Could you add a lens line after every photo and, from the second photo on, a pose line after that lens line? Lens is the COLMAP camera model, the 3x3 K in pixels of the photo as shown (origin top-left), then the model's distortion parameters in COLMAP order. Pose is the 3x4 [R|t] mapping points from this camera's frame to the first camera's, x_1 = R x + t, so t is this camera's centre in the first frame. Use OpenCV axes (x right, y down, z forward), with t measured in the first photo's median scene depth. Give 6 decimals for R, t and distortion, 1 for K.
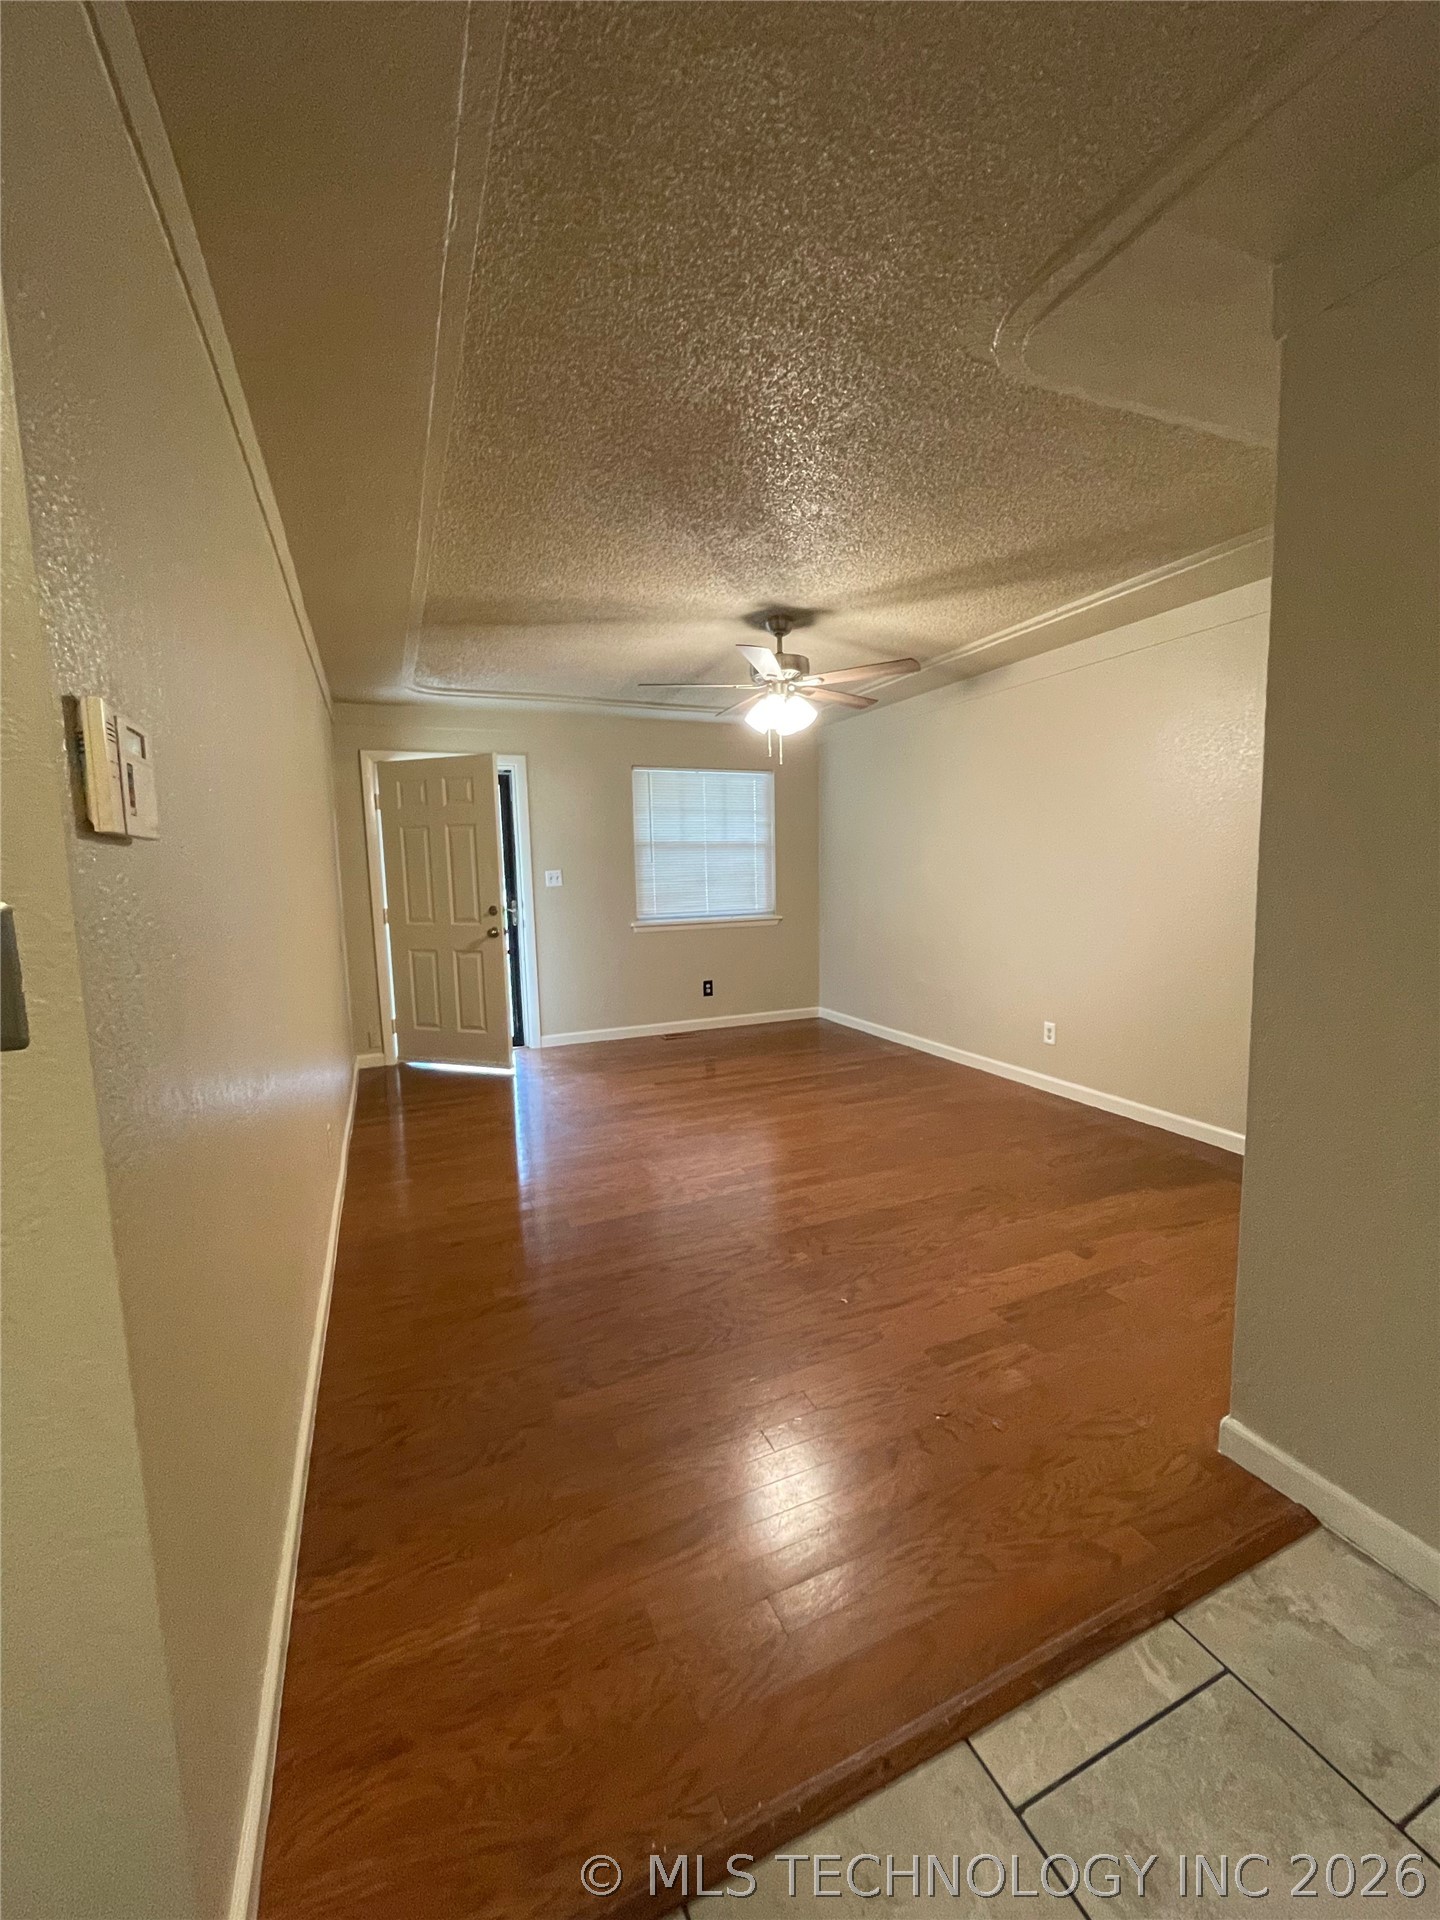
lens RADIAL K [[776.7, 0, 724.4], [0, 776.7, 957.9], [0, 0, 1]] dist [-0.001737, -0.000686]
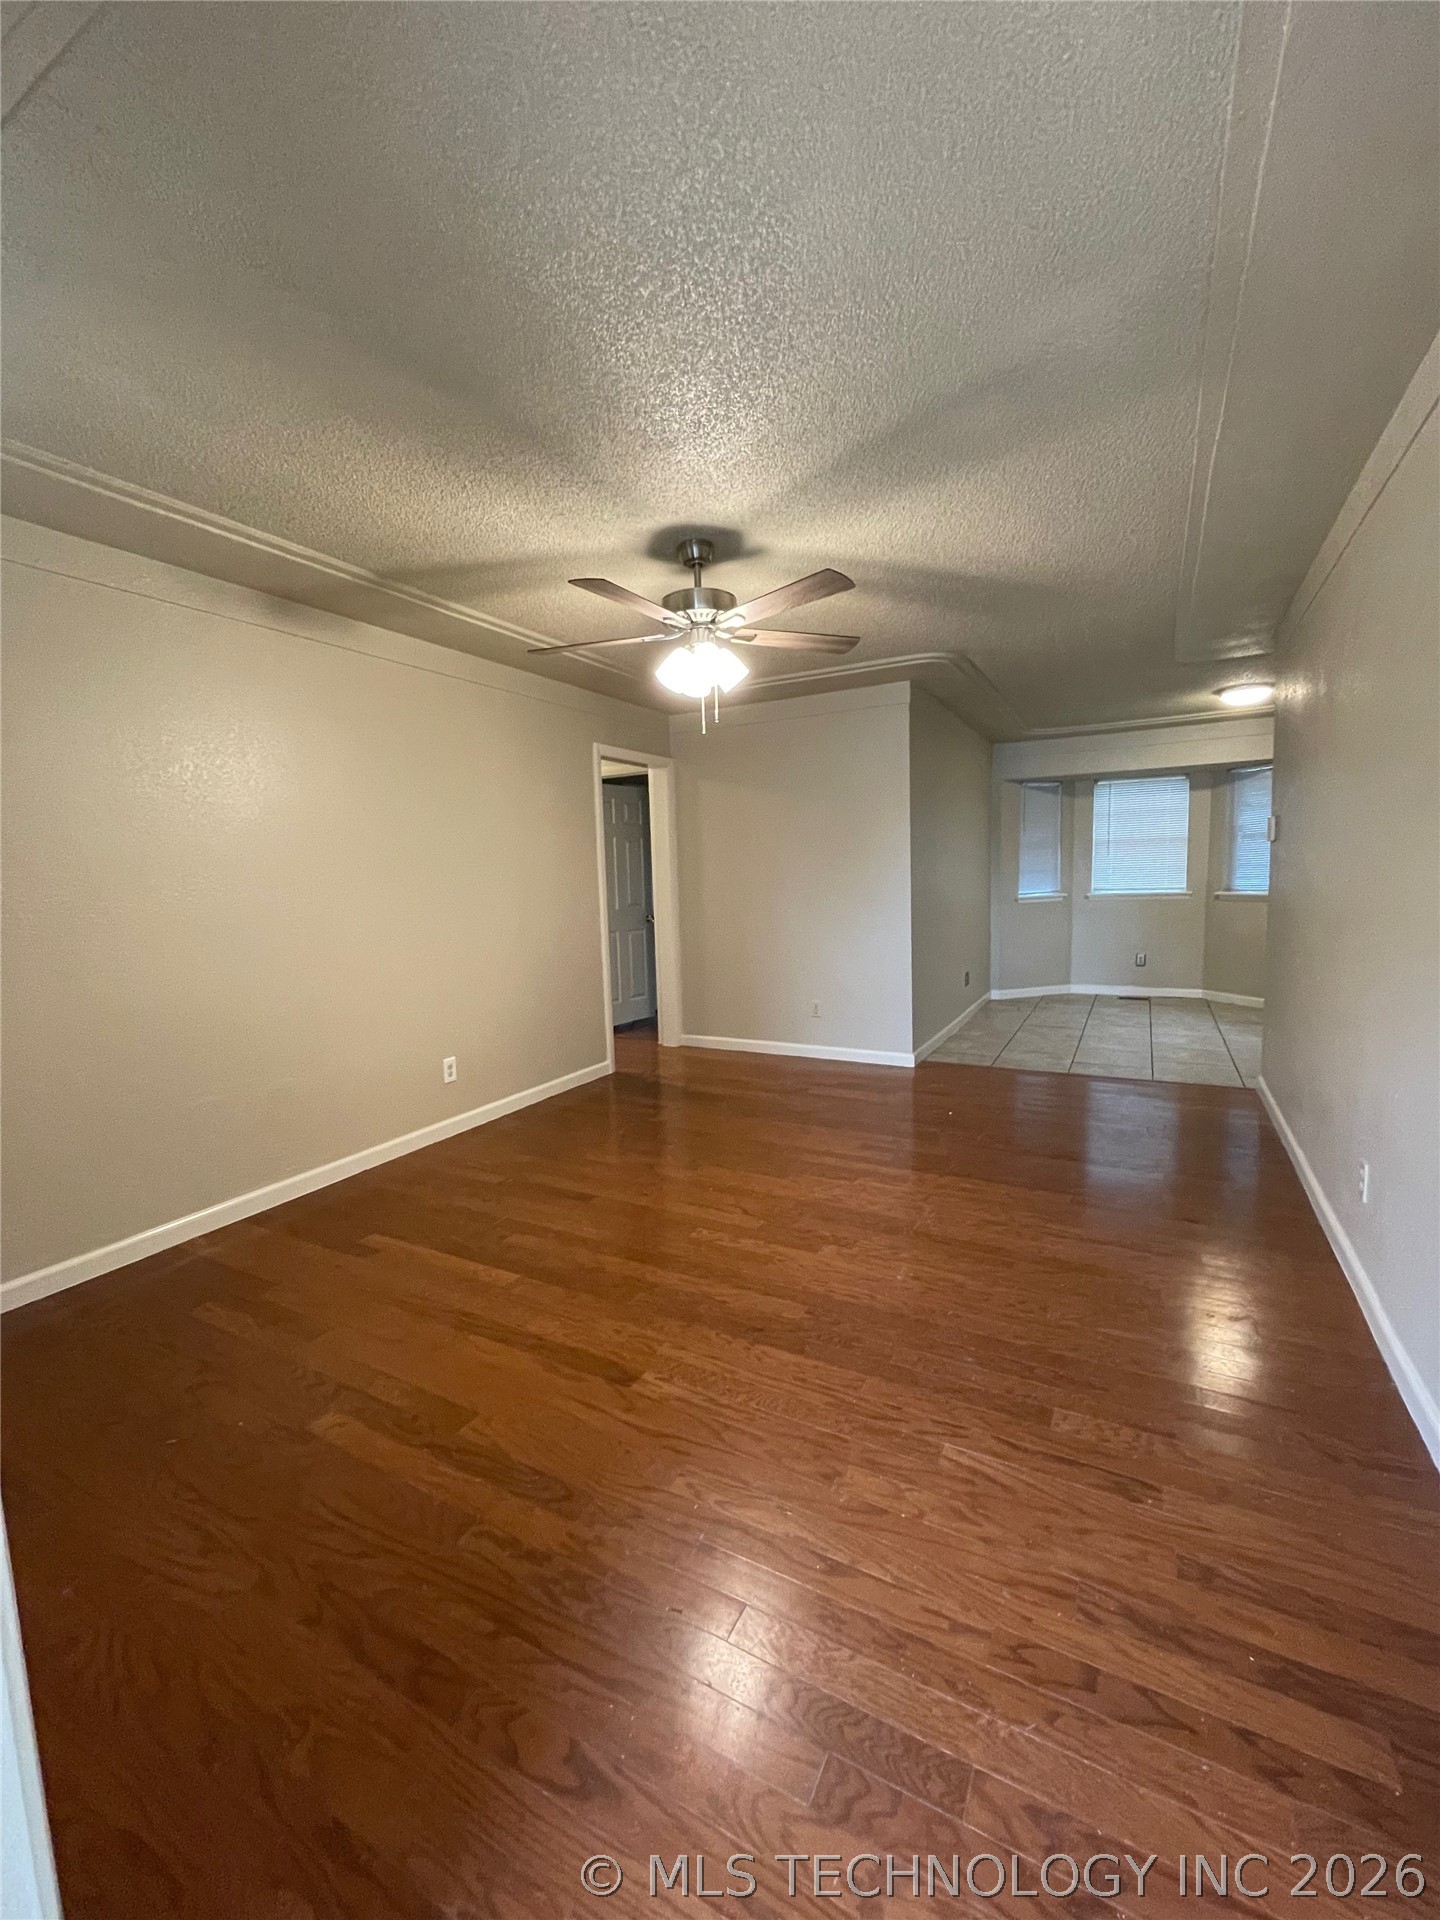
lens RADIAL K [[776.7, 0, 719.1], [0, 776.7, 967.7], [0, 0, 1]] dist [-0.001737, -0.000686]
pose [[-0.616915, -0.050680, 0.785396, -0.471862], [0.128510, 0.978045, 0.164054, -0.125961], [-0.776467, 0.202138, -0.596858, 1.276027]]
